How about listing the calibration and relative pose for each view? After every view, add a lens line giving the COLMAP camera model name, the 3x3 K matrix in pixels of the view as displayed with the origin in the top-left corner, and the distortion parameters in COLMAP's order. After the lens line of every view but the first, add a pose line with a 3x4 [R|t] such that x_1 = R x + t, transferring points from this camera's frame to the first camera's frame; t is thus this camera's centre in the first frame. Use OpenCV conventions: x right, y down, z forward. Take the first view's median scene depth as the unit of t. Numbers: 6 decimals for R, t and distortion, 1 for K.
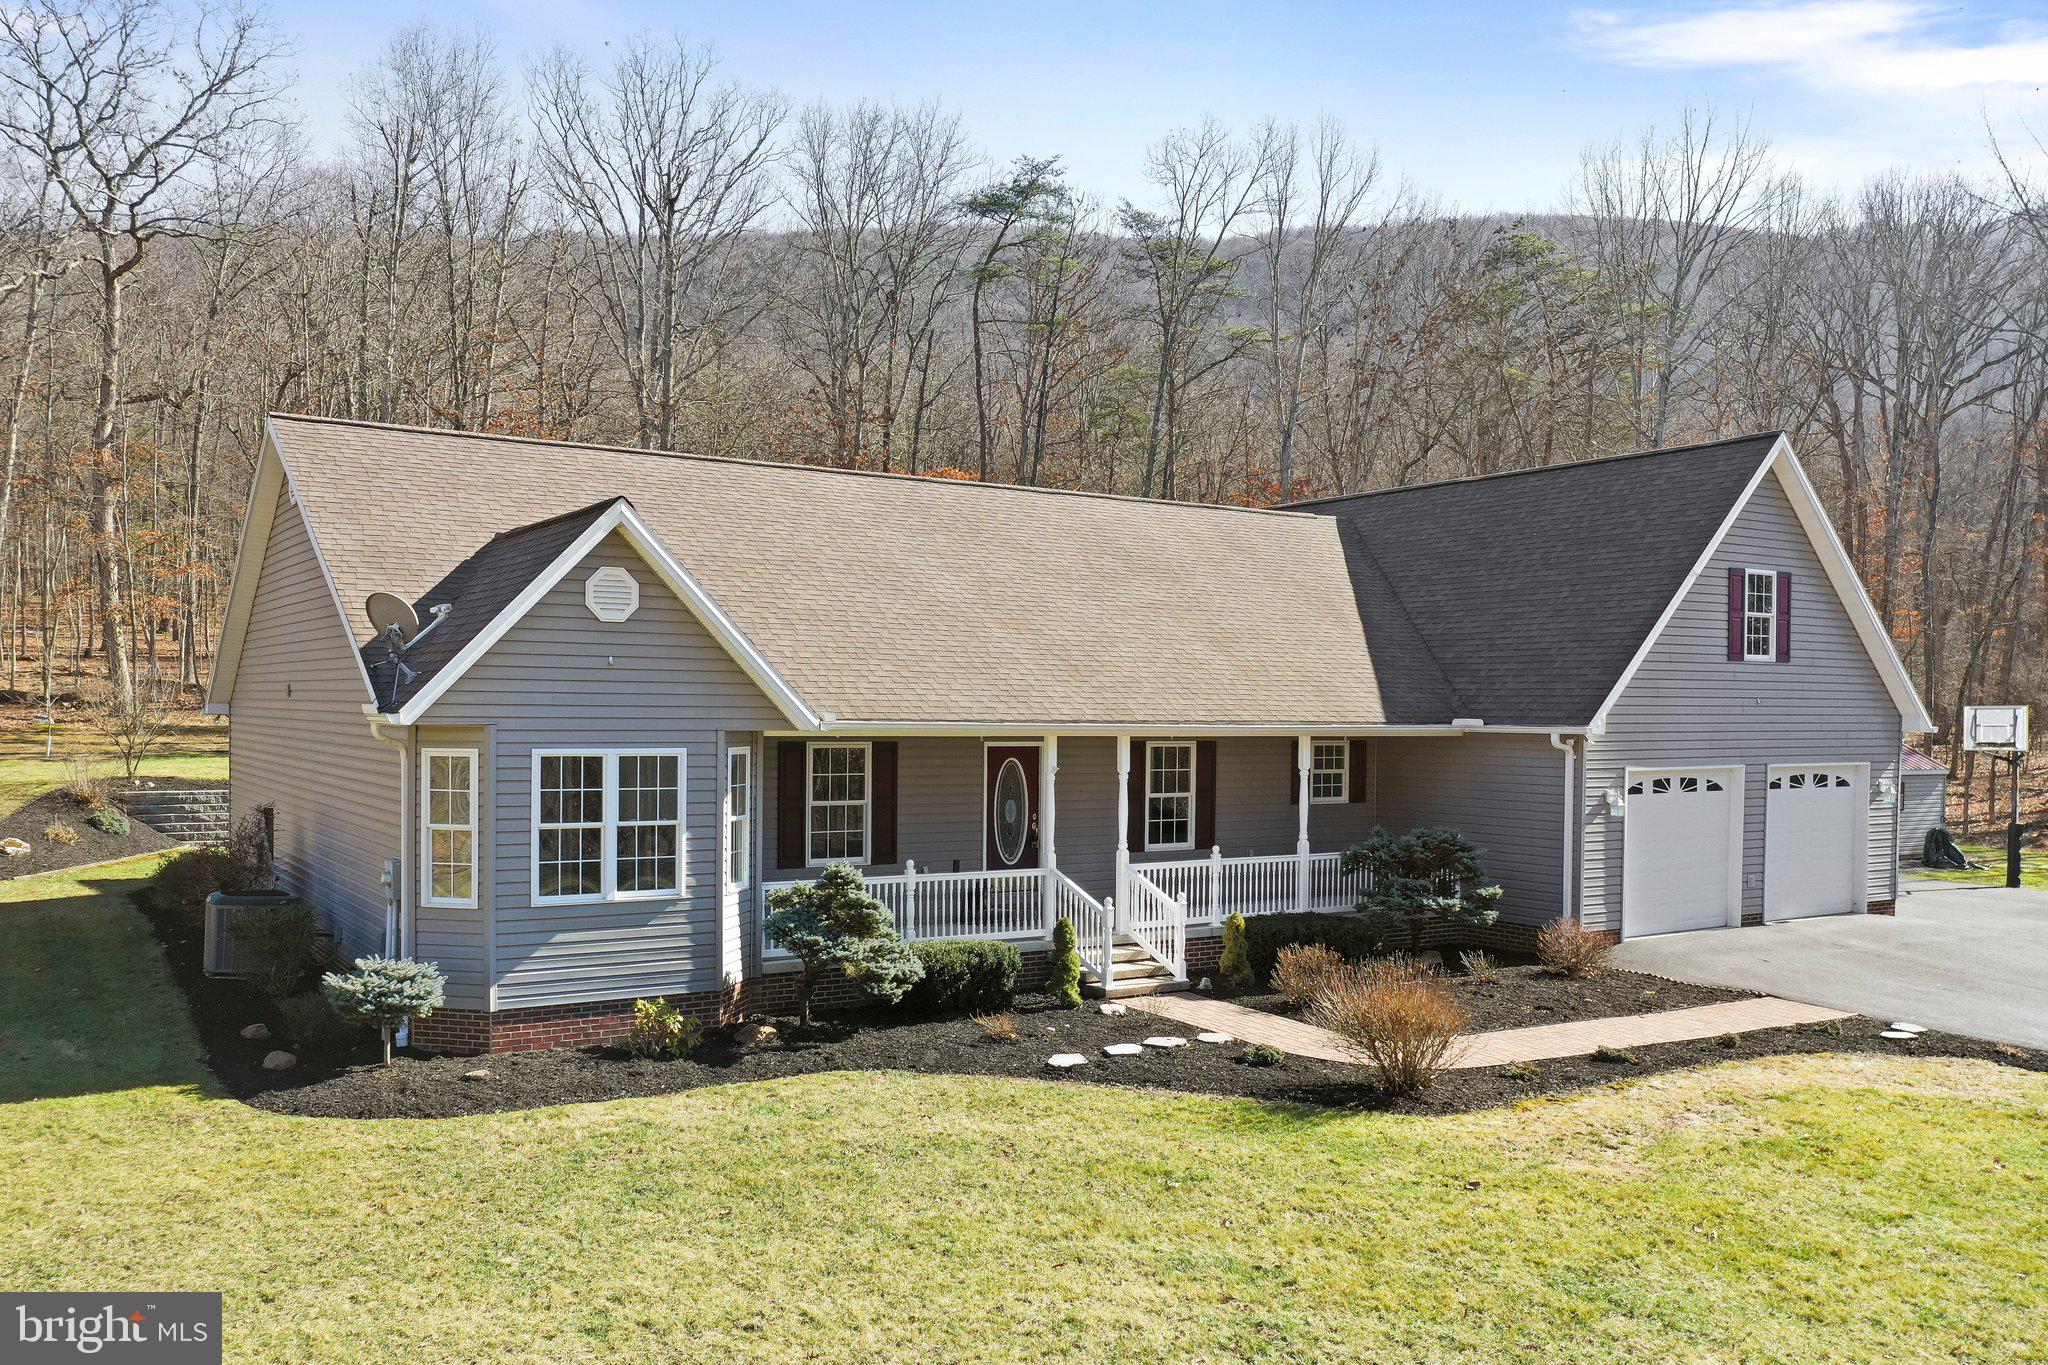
lens RADIAL K [[1634.4, 0, 1018.0], [0, 1634.4, 764.2], [0, 0, 1]] dist [-0.003280, -0.001281]
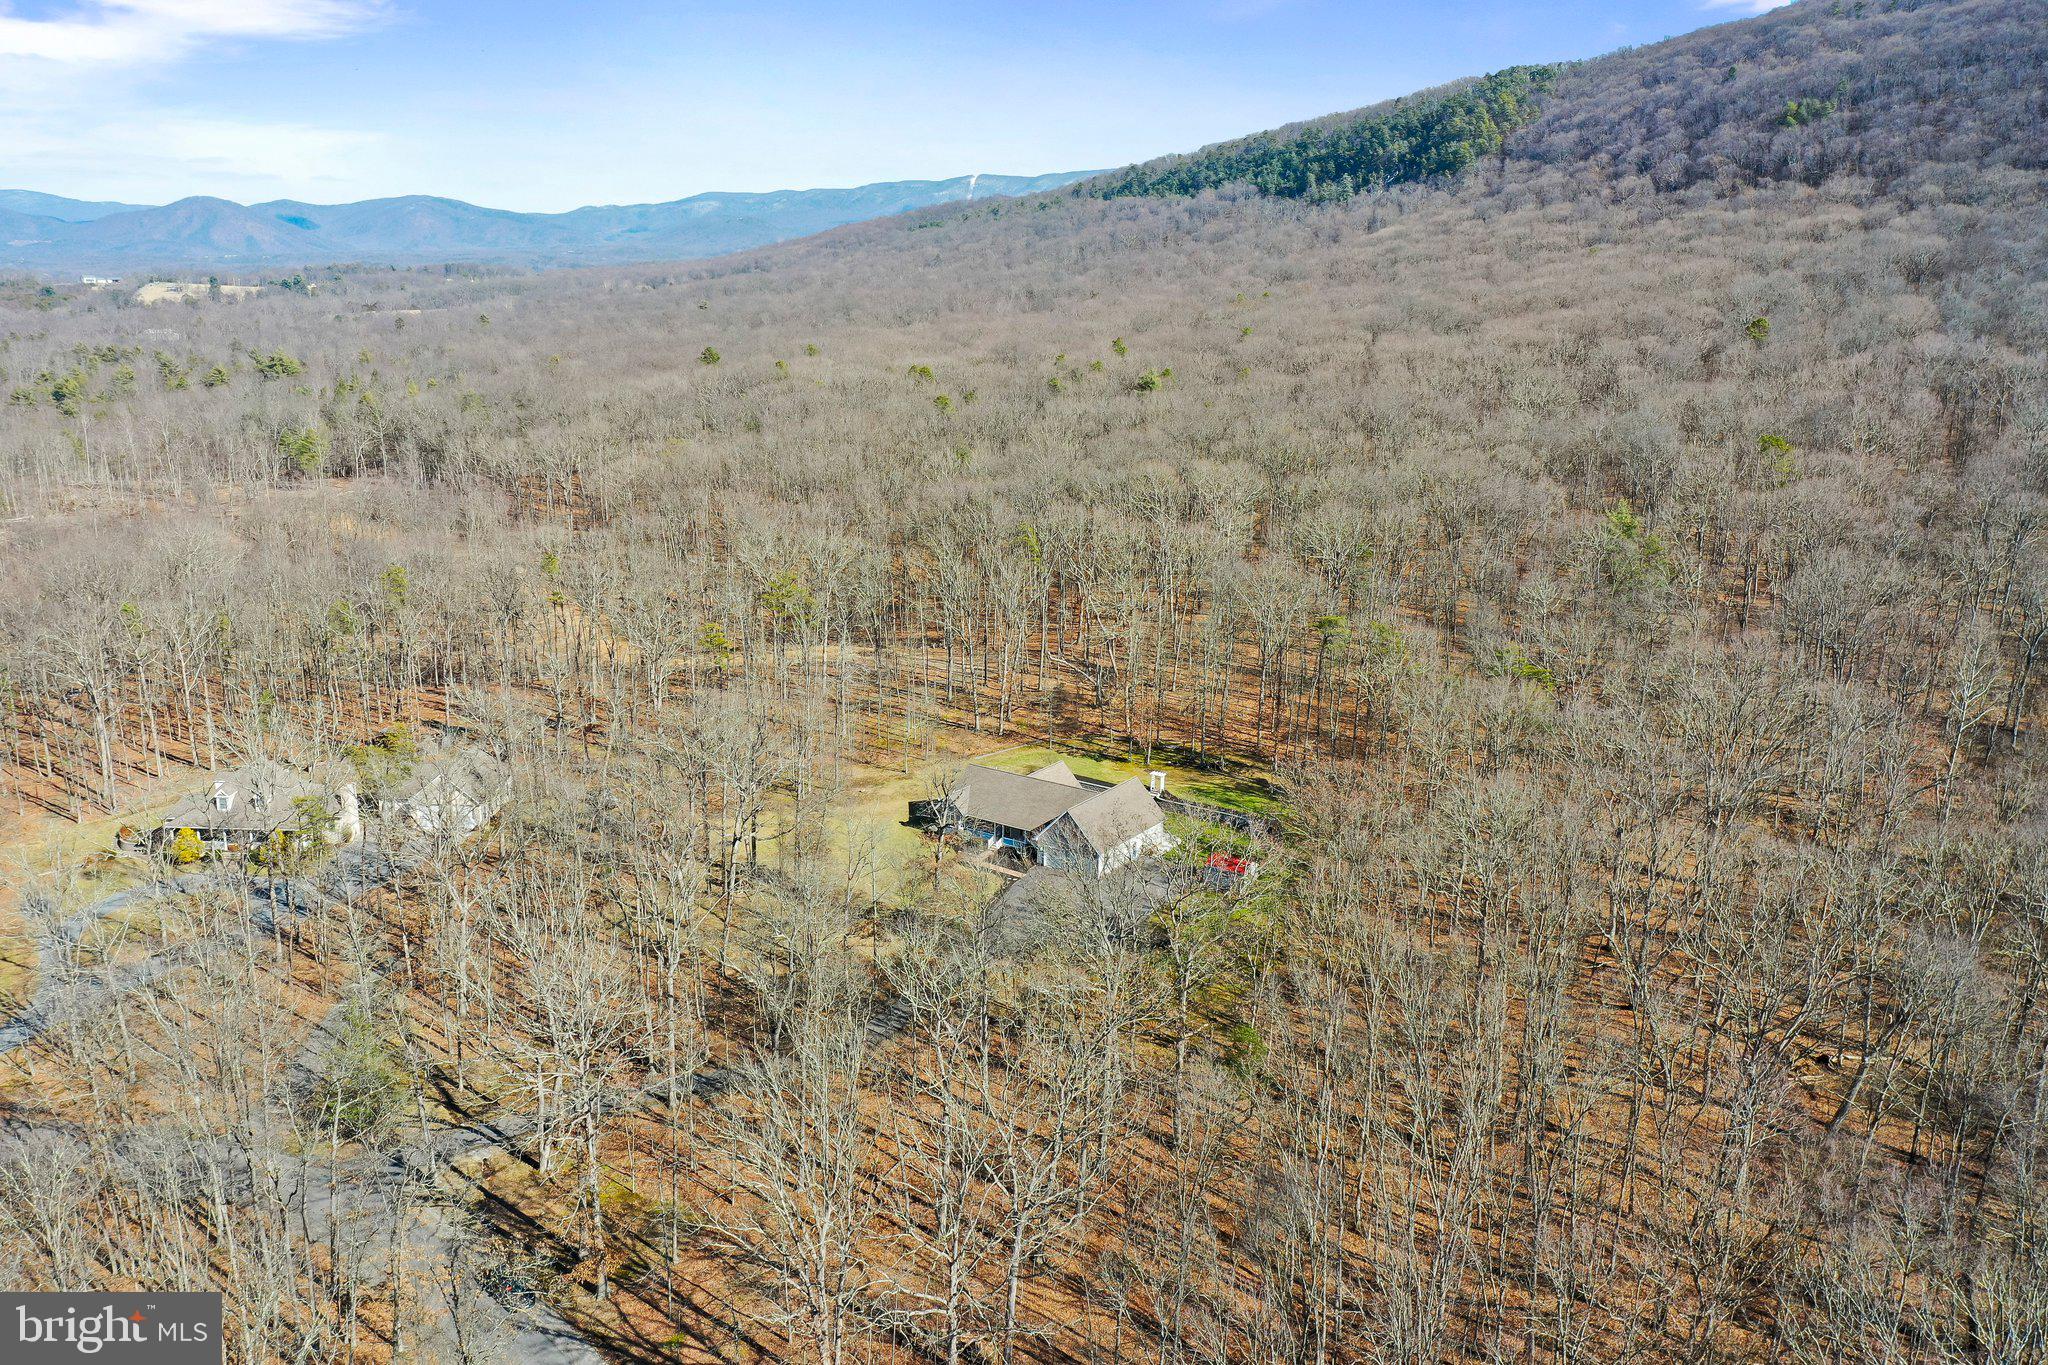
lens RADIAL K [[1628.1, 0, 1025.2], [0, 1628.1, 713.1], [0, 0, 1]] dist [-0.006683, -0.001184]
pose [[0.398378, 0.244267, -0.884097, 7.844114], [-0.046615, 0.968033, 0.246453, -2.805448], [0.916036, -0.056969, 0.397030, -2.394036]]
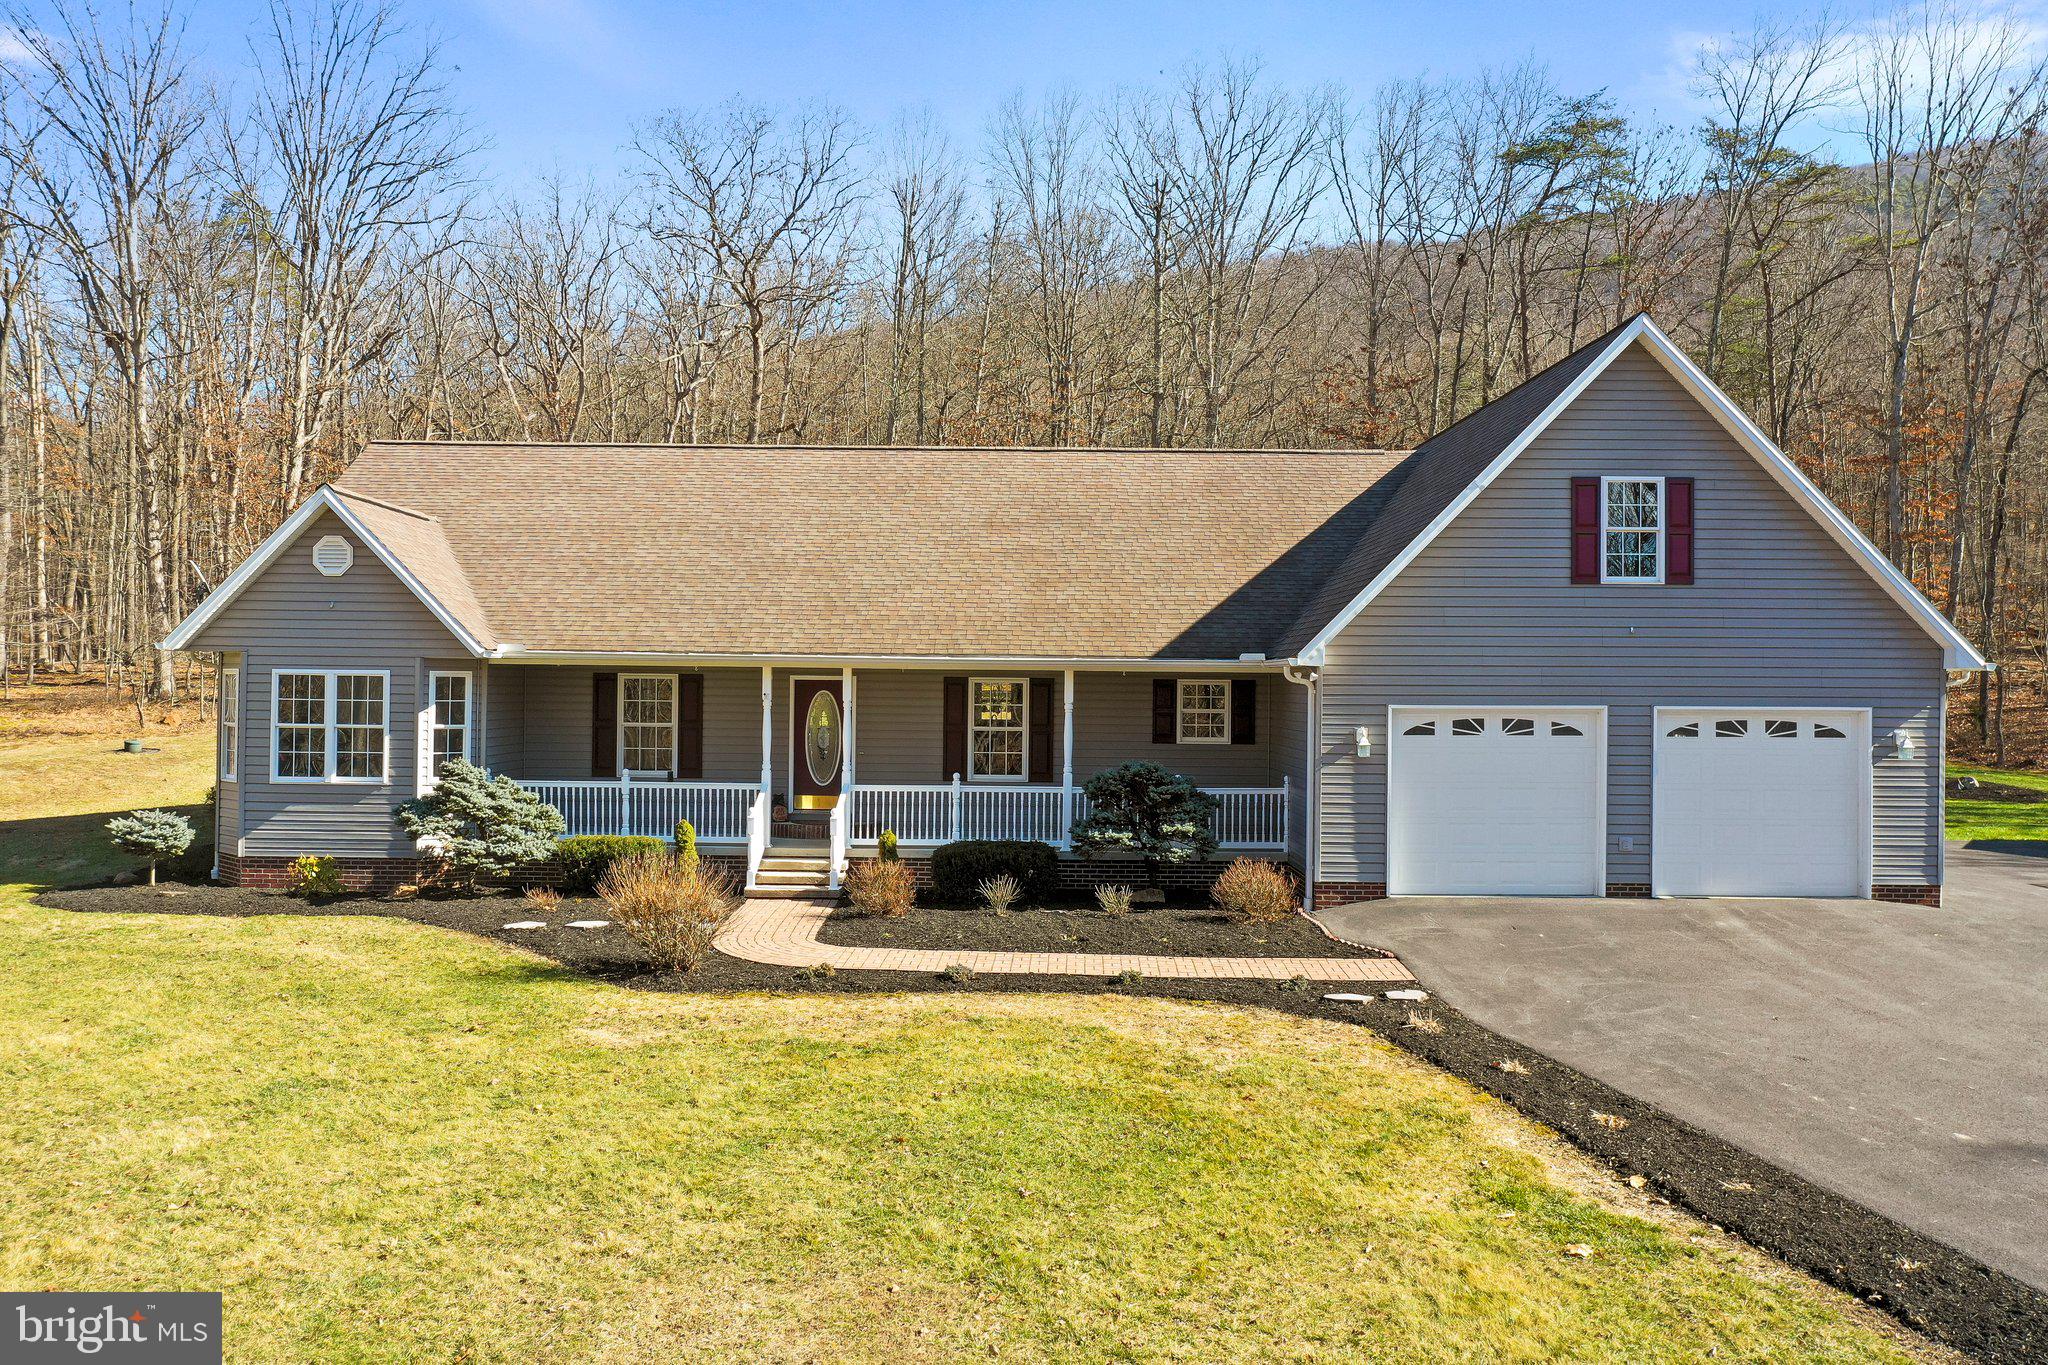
lens RADIAL K [[1615.5, 0, 1024.0], [0, 1615.5, 682.5], [0, 0, 1]] dist [-0.003397, -0.005086]
pose [[0.841357, -0.000377, -0.540480, 0.750755], [-0.020940, 0.999226, -0.033294, 0.026280], [0.540074, 0.039330, 0.840698, 0.149670]]
